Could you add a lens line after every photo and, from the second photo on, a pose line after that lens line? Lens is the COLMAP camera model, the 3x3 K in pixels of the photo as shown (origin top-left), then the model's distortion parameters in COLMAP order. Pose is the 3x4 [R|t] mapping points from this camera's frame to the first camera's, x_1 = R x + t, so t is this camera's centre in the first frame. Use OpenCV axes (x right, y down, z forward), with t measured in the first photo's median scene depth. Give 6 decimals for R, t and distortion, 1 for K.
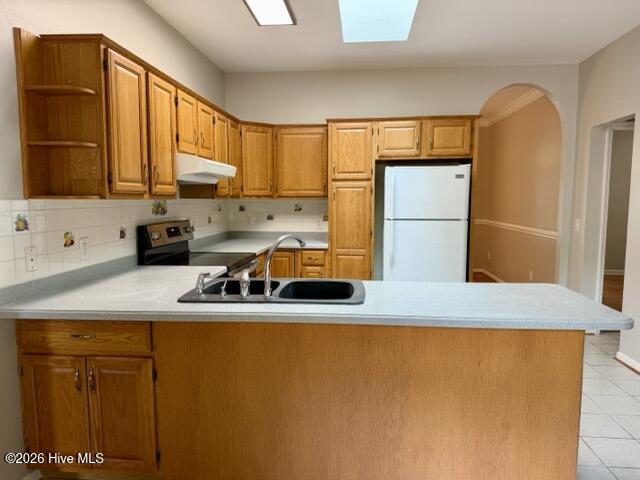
lens RADIAL K [[452.1, 0, 320.5], [0, 452.1, 243.9], [0, 0, 1]] dist [0.056781, -0.069917]
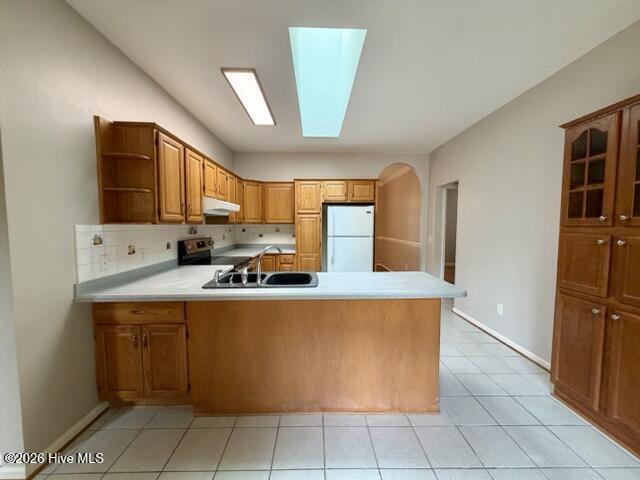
lens RADIAL K [[254.9, 0, 317.3], [0, 254.9, 242.9], [0, 0, 1]] dist [-0.004247, 0.000608]
pose [[0.994508, -0.007744, 0.104375, -0.002352], [0.010925, 0.999492, -0.029947, -0.000825], [-0.104090, 0.030923, 0.994087, 0.050240]]
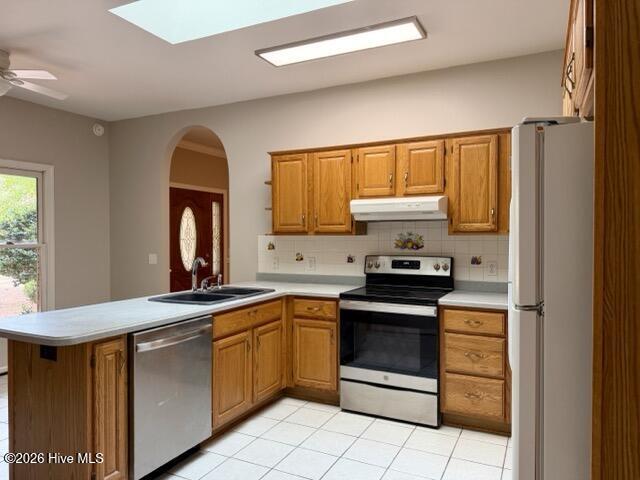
lens RADIAL K [[452.1, 0, 330.4], [0, 452.1, 238.6], [0, 0, 1]] dist [0.056781, -0.069917]
pose [[-0.342890, 0.013473, -0.939279, 0.990275], [-0.089795, 0.994848, 0.047051, -0.160273], [0.935074, 0.100476, -0.339914, 1.534168]]
